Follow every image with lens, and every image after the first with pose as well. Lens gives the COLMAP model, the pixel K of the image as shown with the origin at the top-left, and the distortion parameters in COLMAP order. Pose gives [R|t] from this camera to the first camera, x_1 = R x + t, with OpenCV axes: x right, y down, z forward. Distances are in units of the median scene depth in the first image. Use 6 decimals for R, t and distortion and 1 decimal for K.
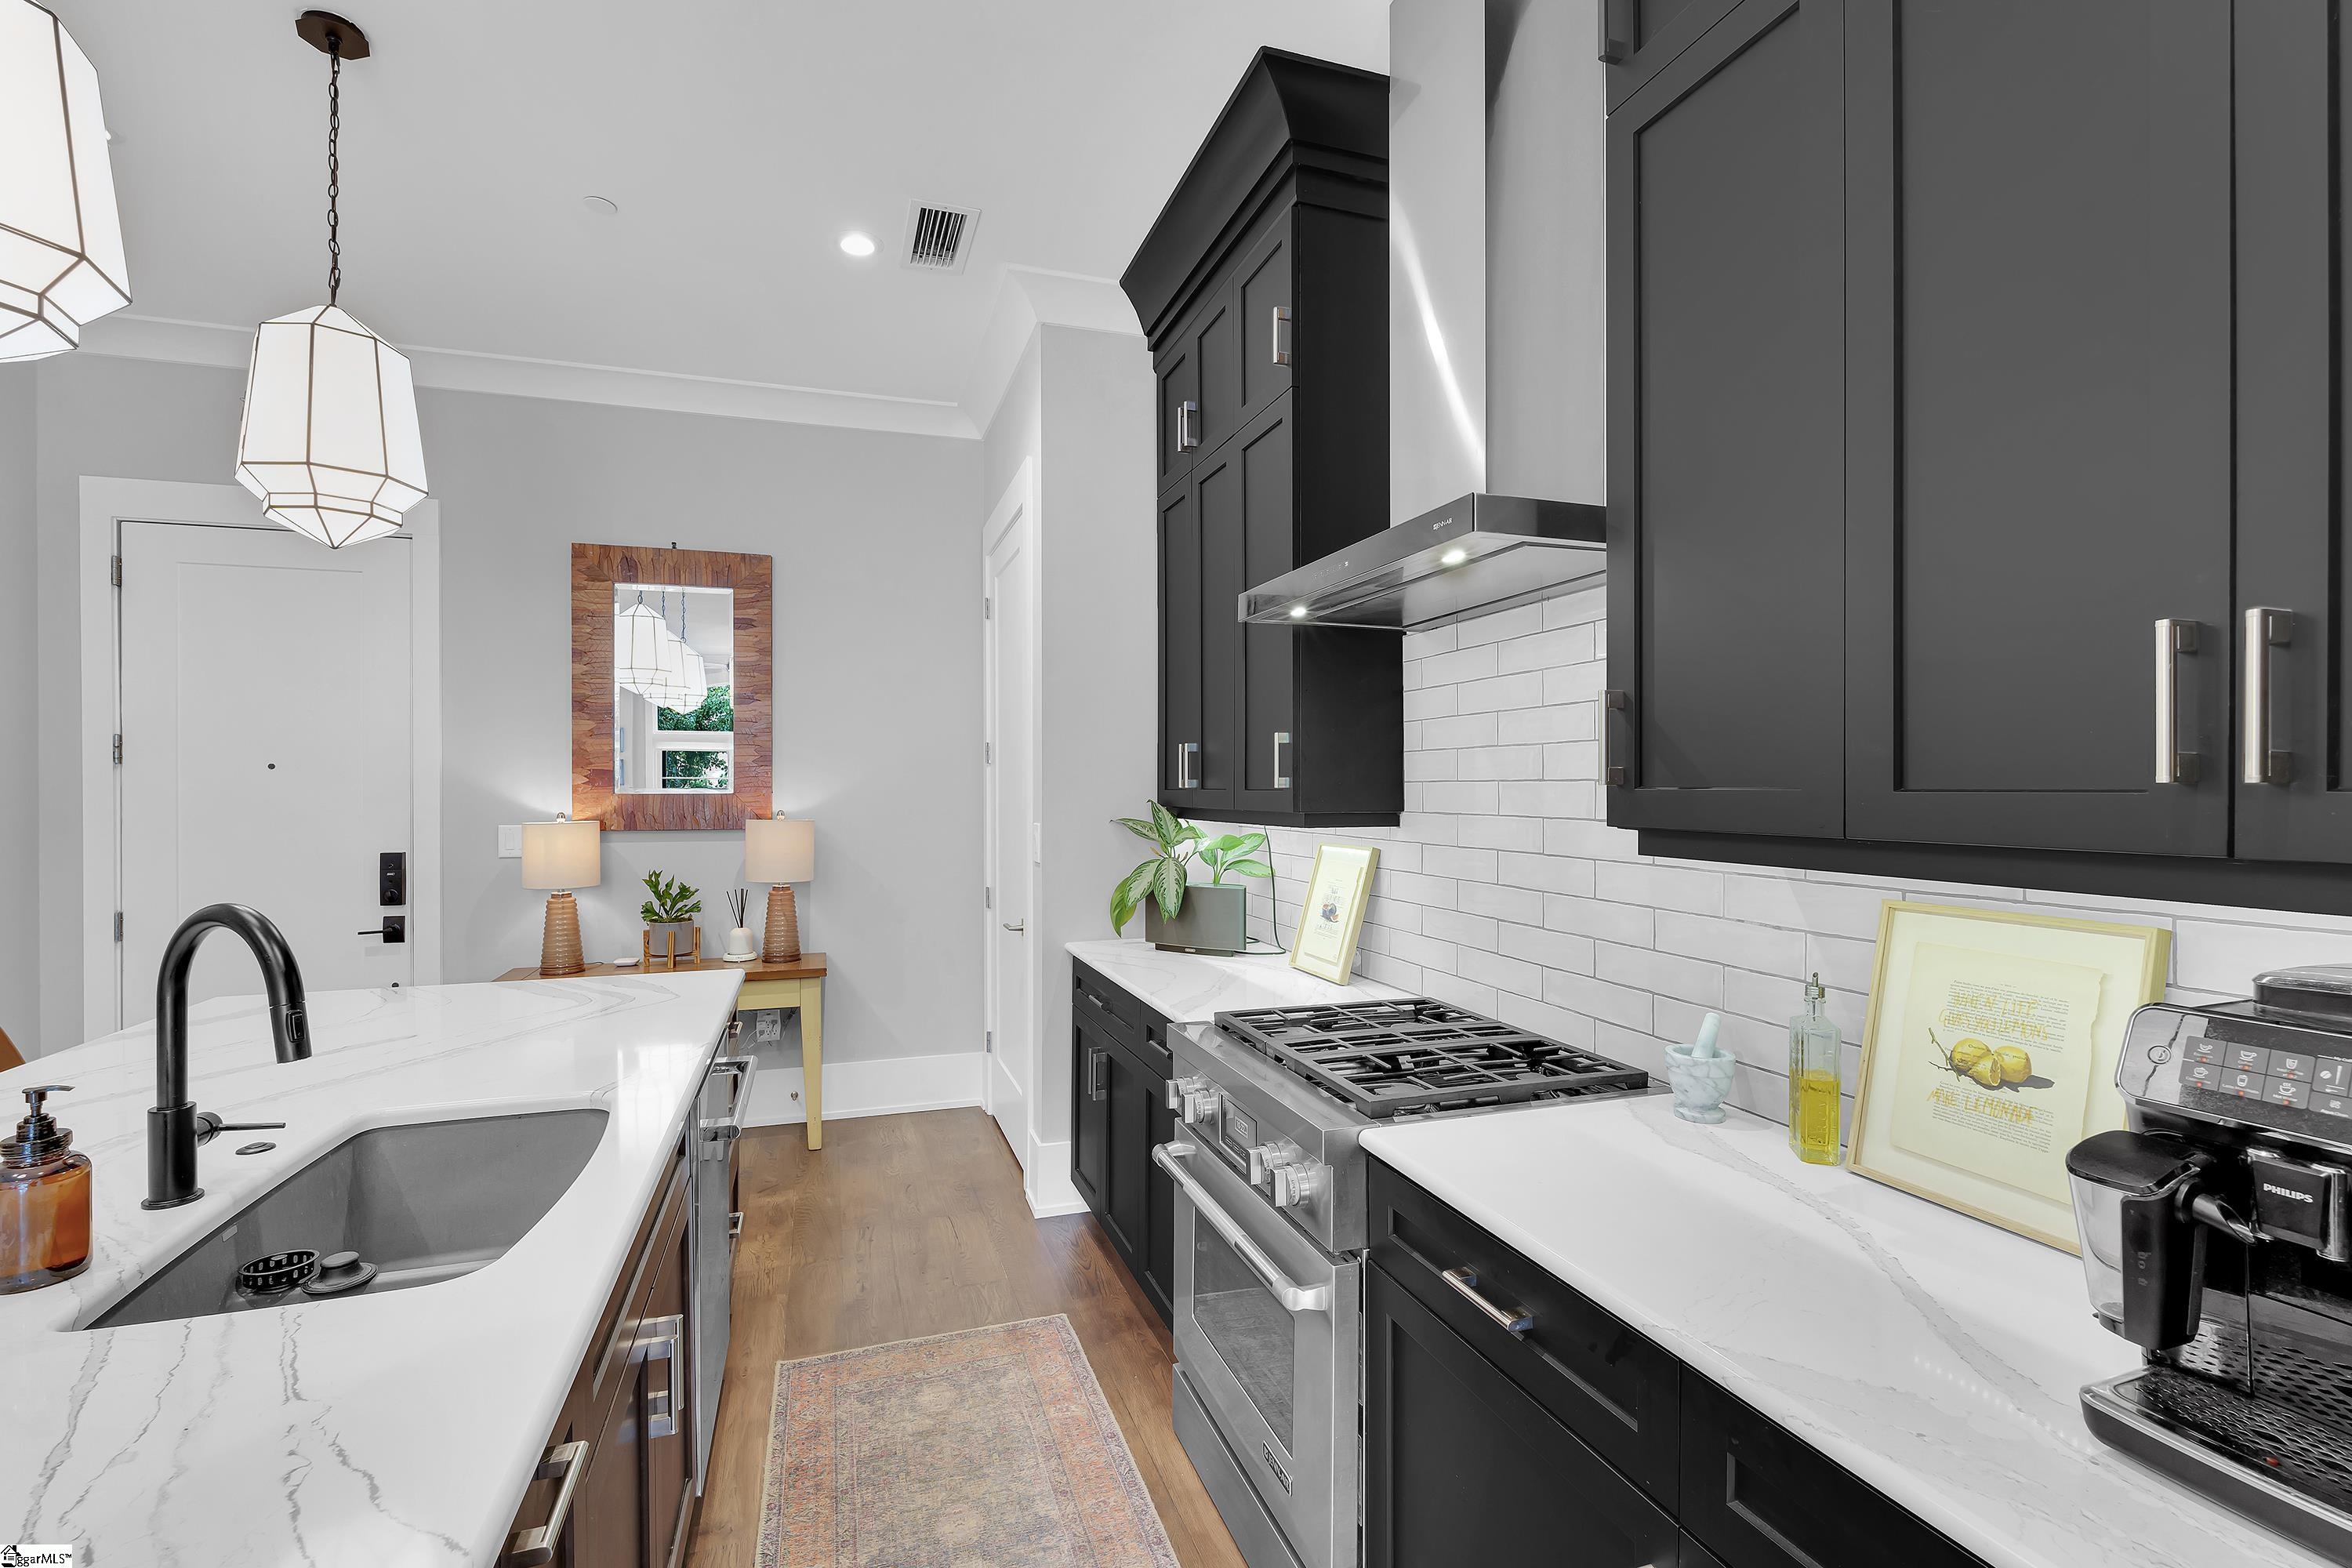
lens RADIAL K [[1030.1, 0, 1173.9], [0, 1030.1, 784.9], [0, 0, 1]] dist [-0.005241, 0.000065]
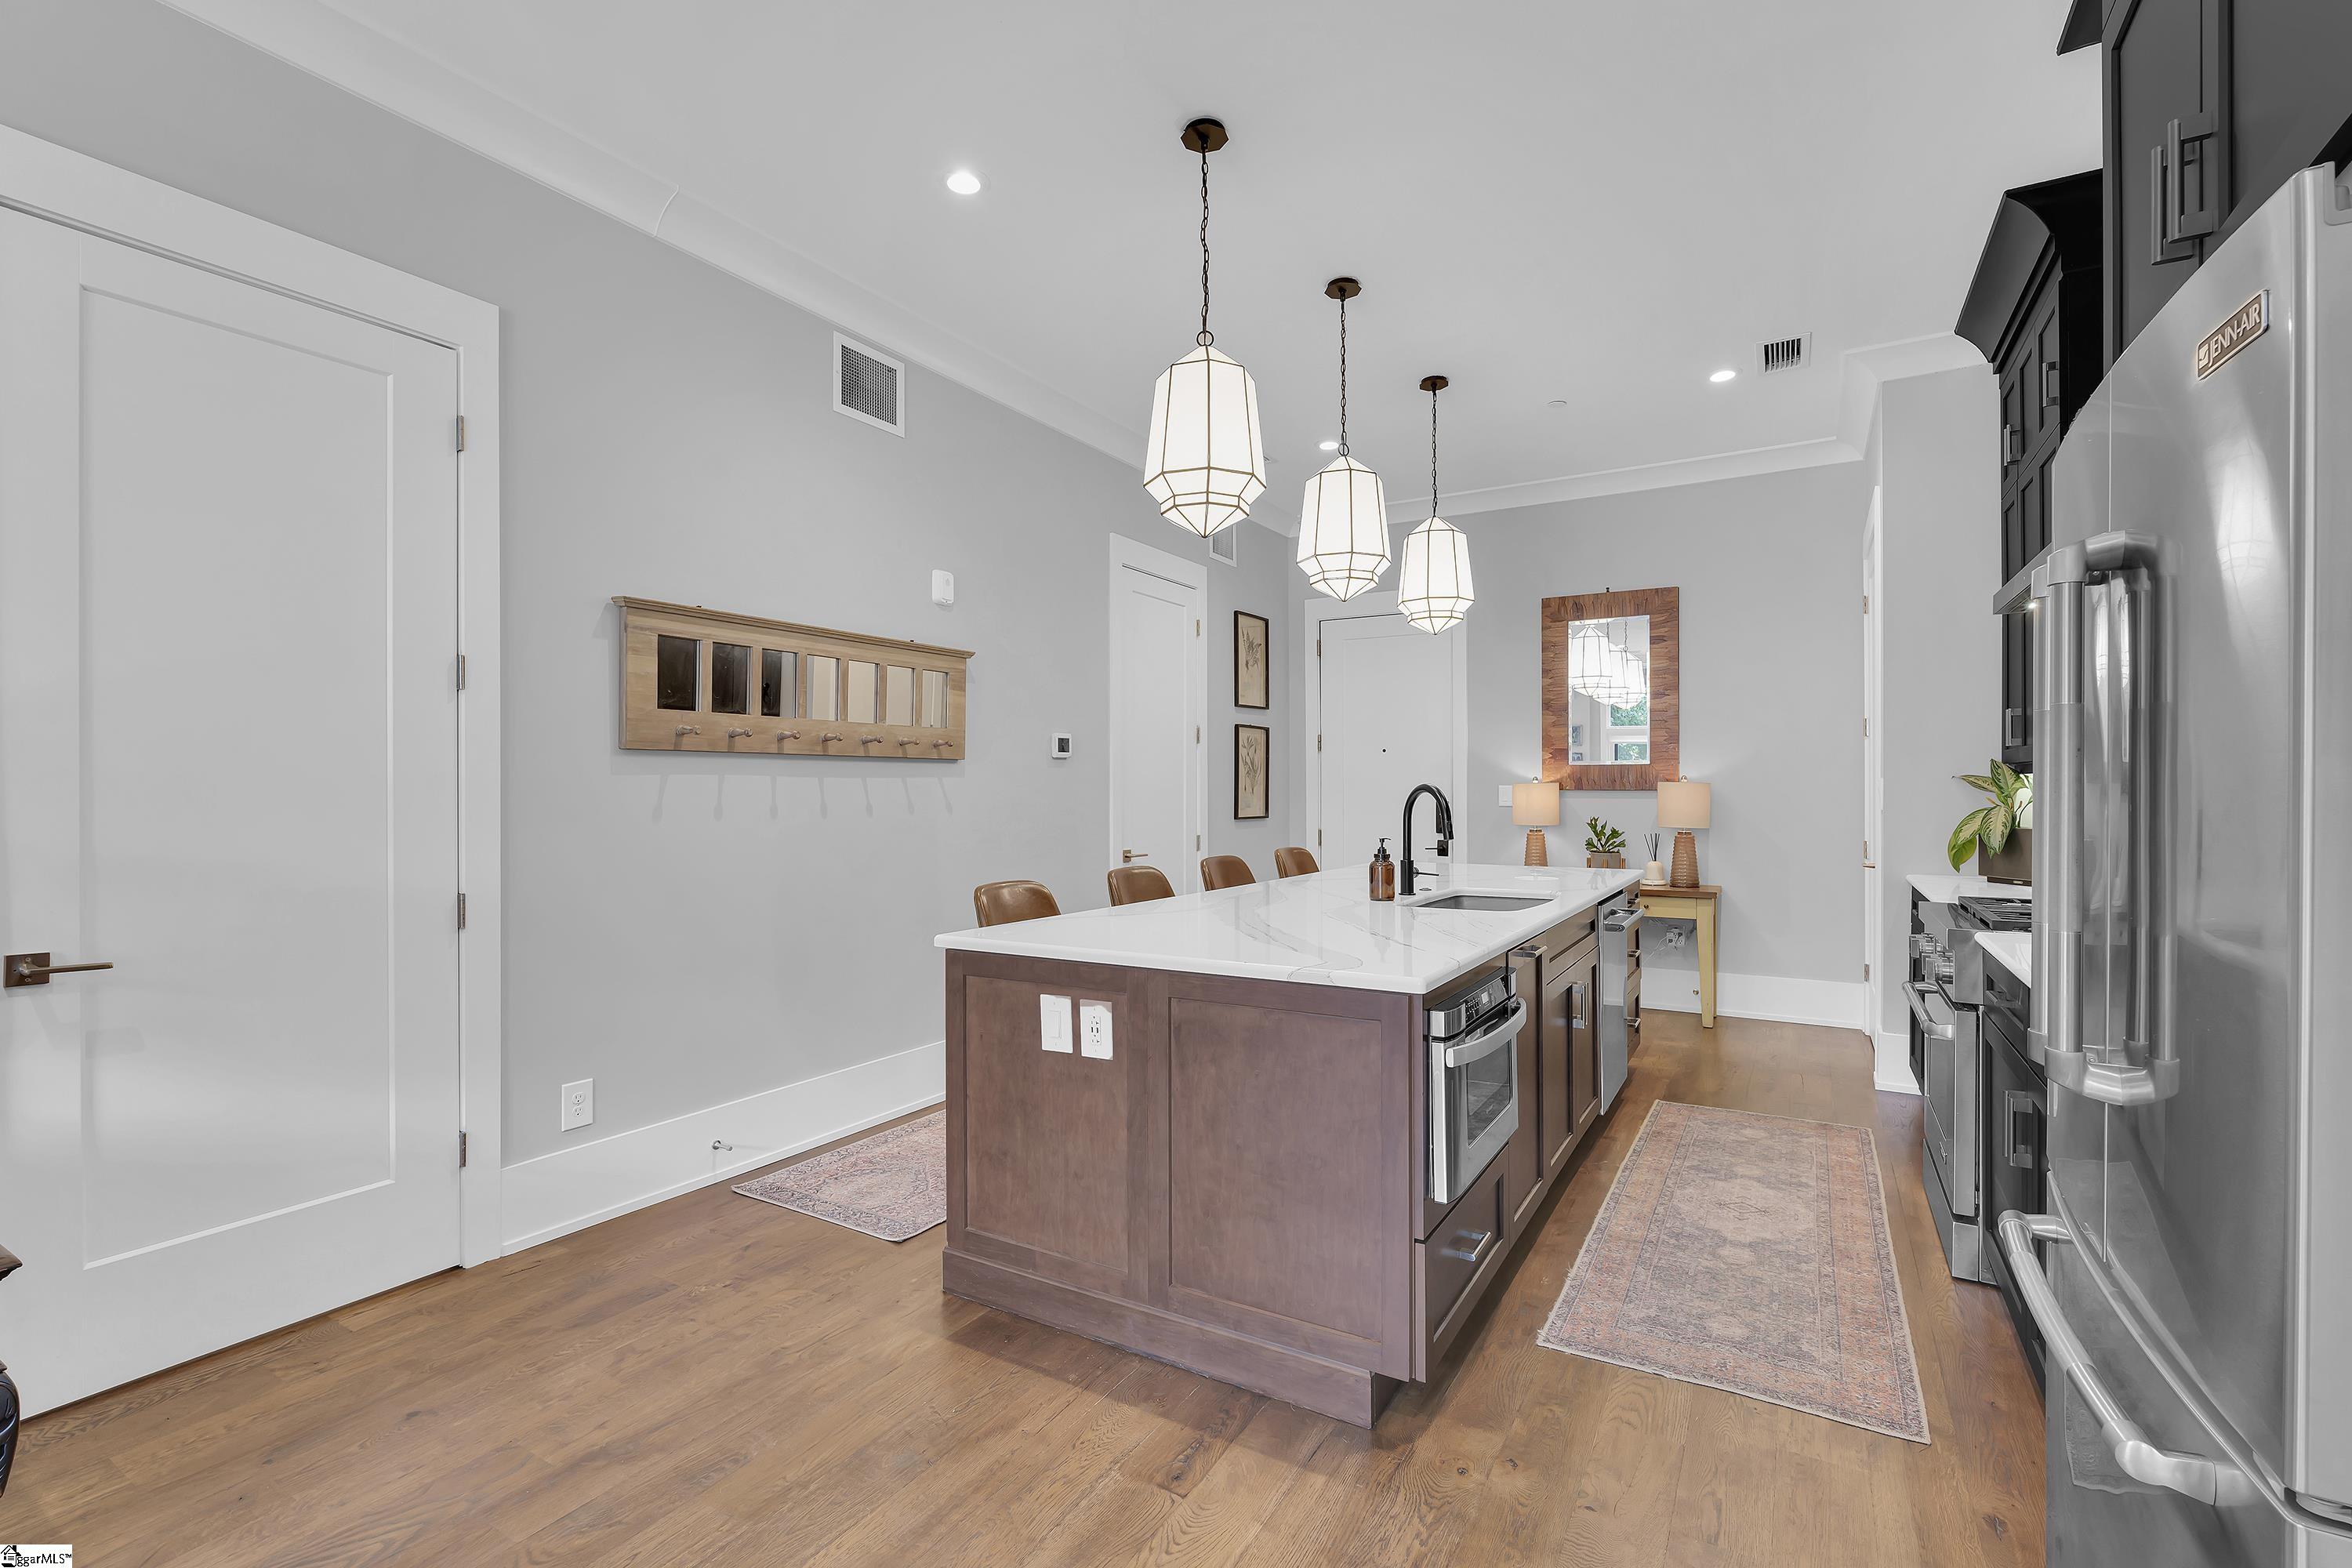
lens RADIAL K [[1030.1, 0, 1173.9], [0, 1030.1, 784.9], [0, 0, 1]] dist [-0.005241, 0.000065]
pose [[0.643016, 0.002012, -0.765850, 0.287779], [0.000306, 0.999996, 0.002885, 0.042868], [0.765853, -0.002089, 0.643012, -0.494072]]
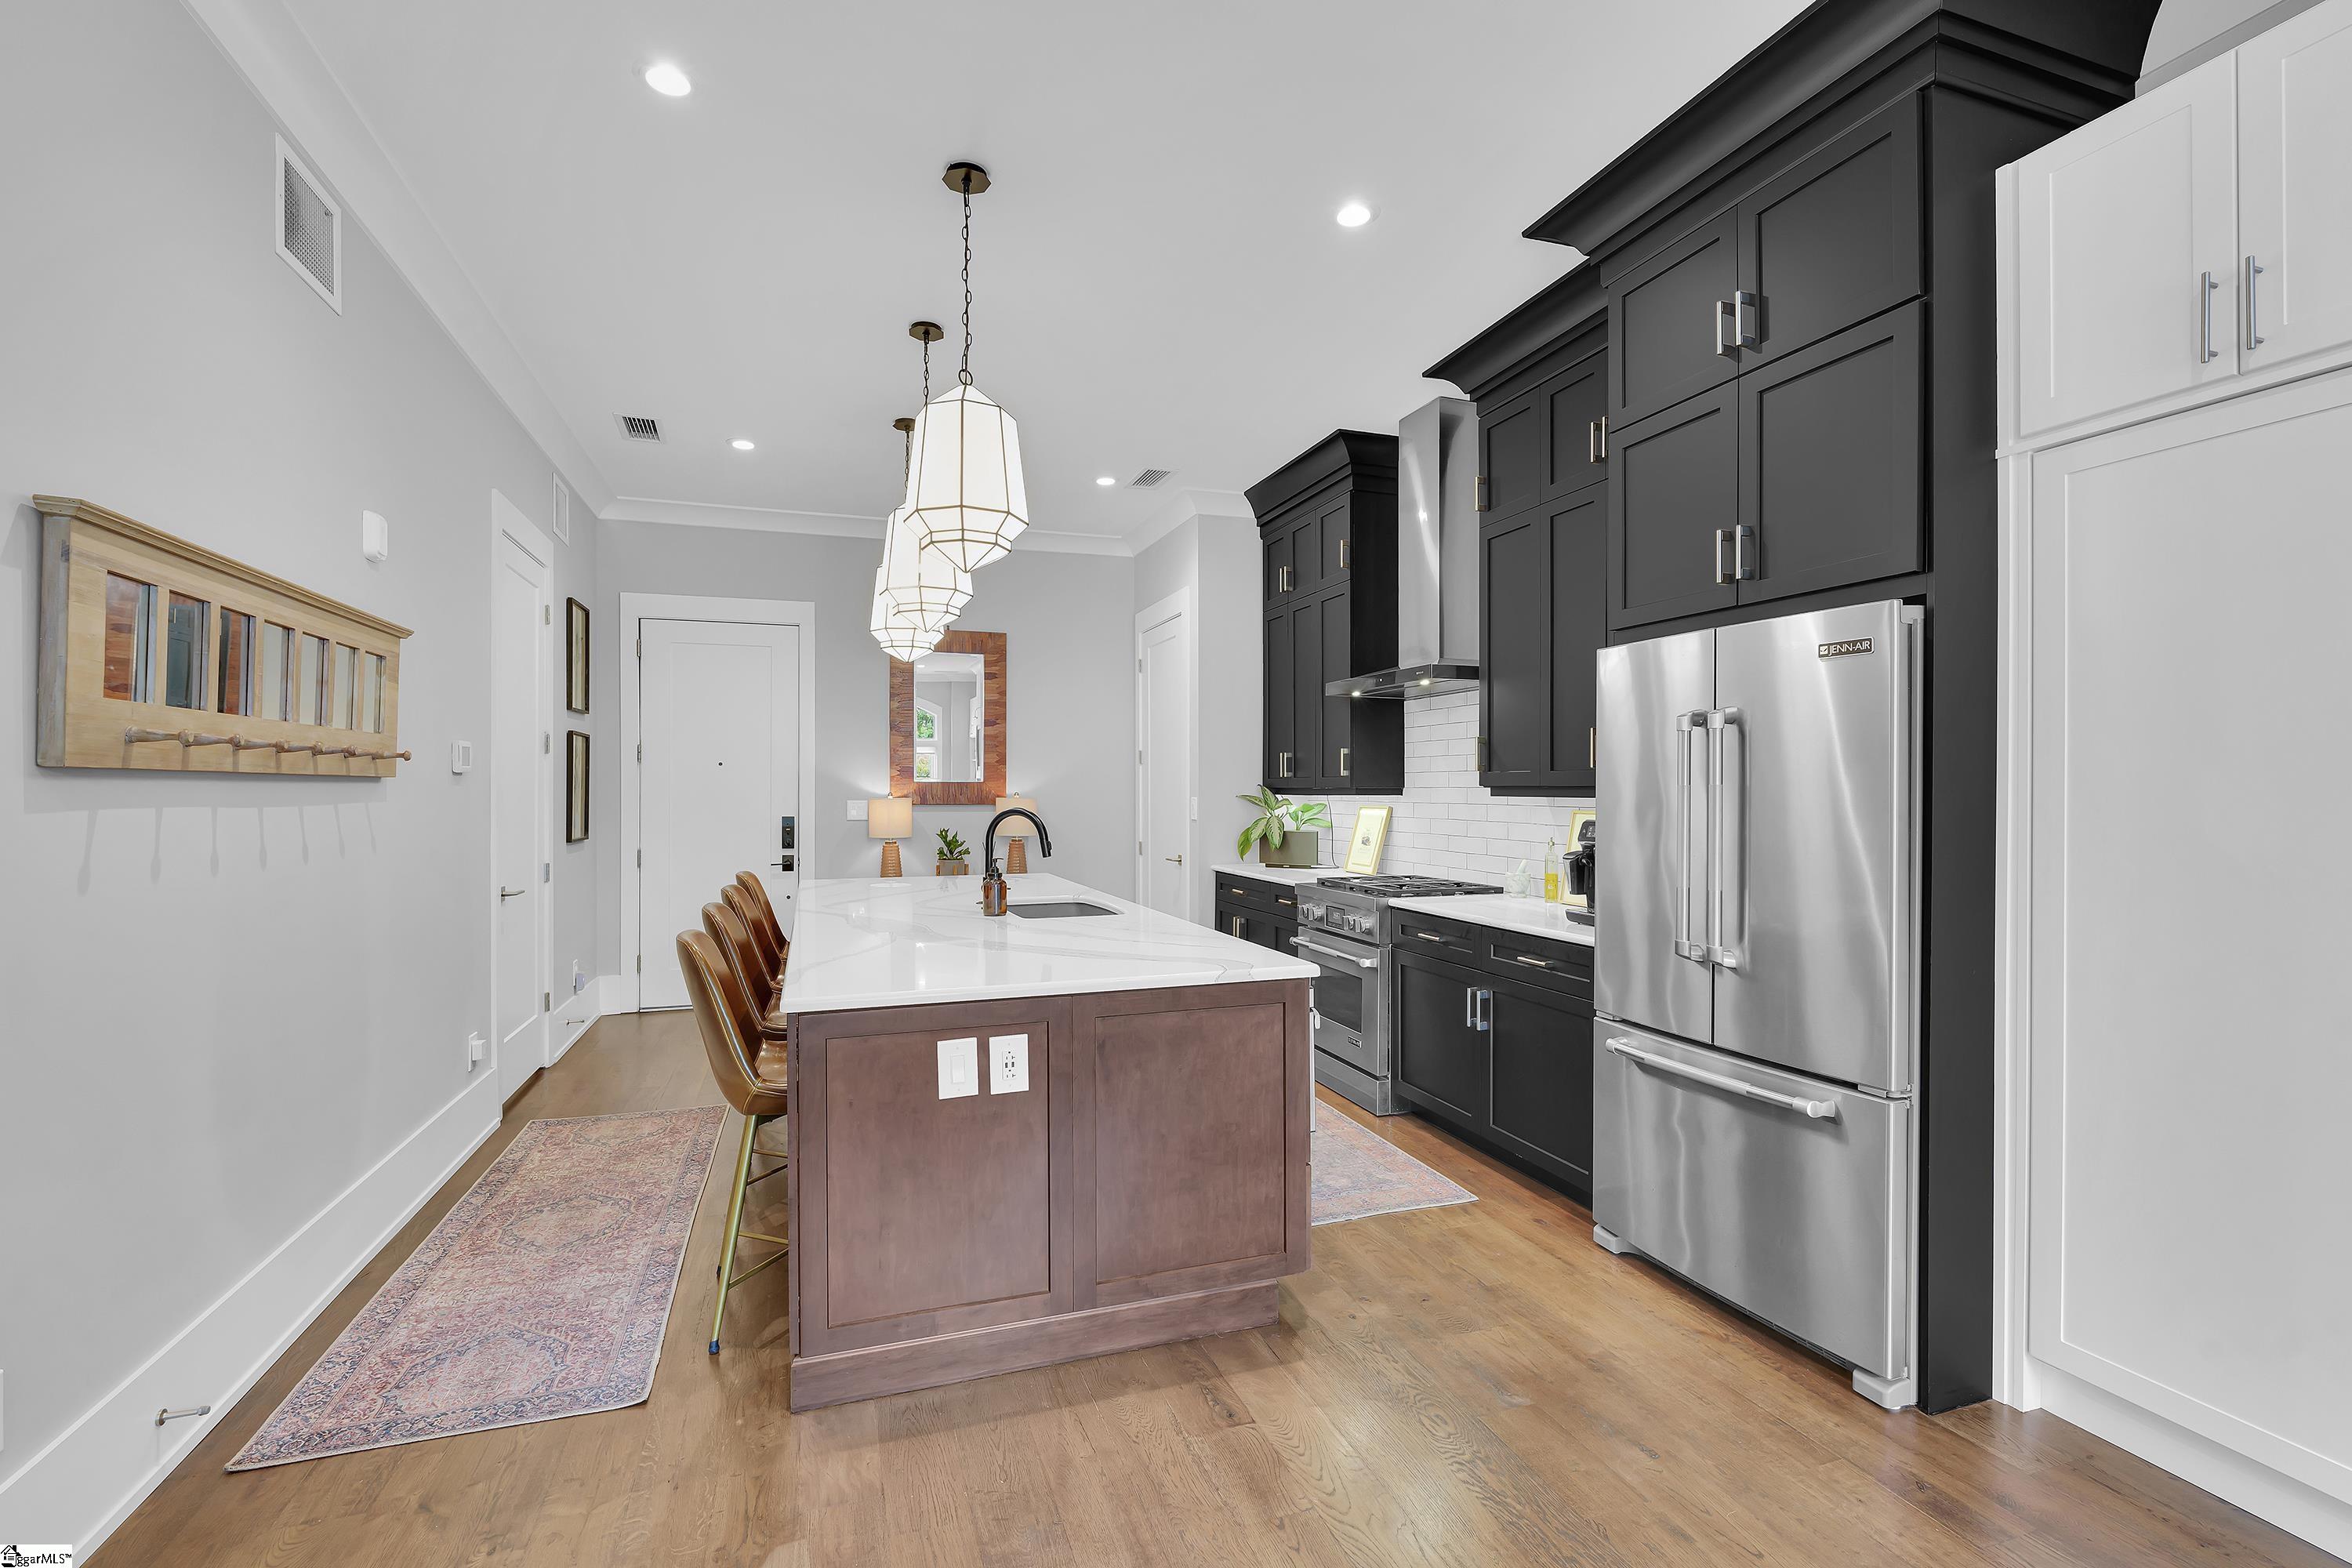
lens RADIAL K [[1025.9, 0, 1153.9], [0, 1025.9, 785.5], [0, 0, 1]] dist [-0.010072, -0.000267]
pose [[0.999861, 0.003478, -0.016301, -0.182481], [-0.003507, 0.999992, -0.001727, 0.021014], [0.016295, 0.001783, 0.999866, -0.789944]]
